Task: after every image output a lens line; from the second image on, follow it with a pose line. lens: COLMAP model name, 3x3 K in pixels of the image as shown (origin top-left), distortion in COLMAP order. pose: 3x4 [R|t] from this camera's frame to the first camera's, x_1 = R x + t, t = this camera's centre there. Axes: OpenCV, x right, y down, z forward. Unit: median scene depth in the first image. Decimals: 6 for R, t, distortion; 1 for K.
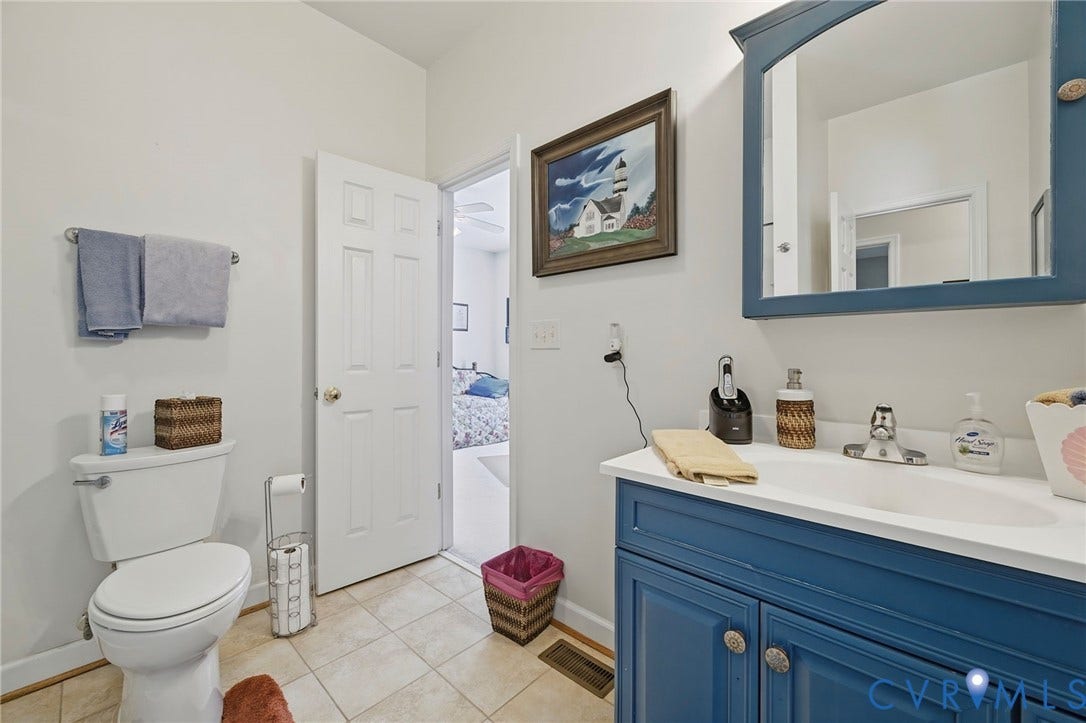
lens RADIAL K [[433.9, 0, 545.5], [0, 433.9, 351.5], [0, 0, 1]] dist [-0.001400, -0.000388]
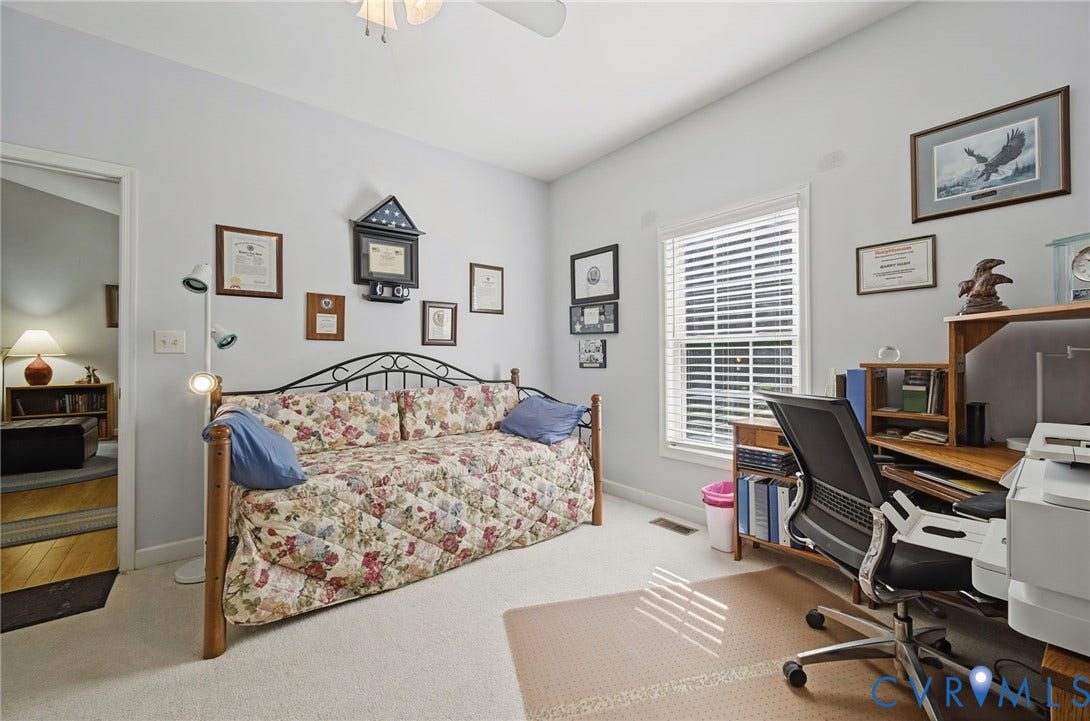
lens RADIAL K [[435.5, 0, 547.6], [0, 435.5, 350.5], [0, 0, 1]] dist [-0.001400, -0.000388]
pose [[0.990958, -0.006689, -0.134004, -0.053760], [0.006004, 0.999967, -0.005515, 0.005275], [0.134036, 0.004660, 0.990965, 0.519132]]
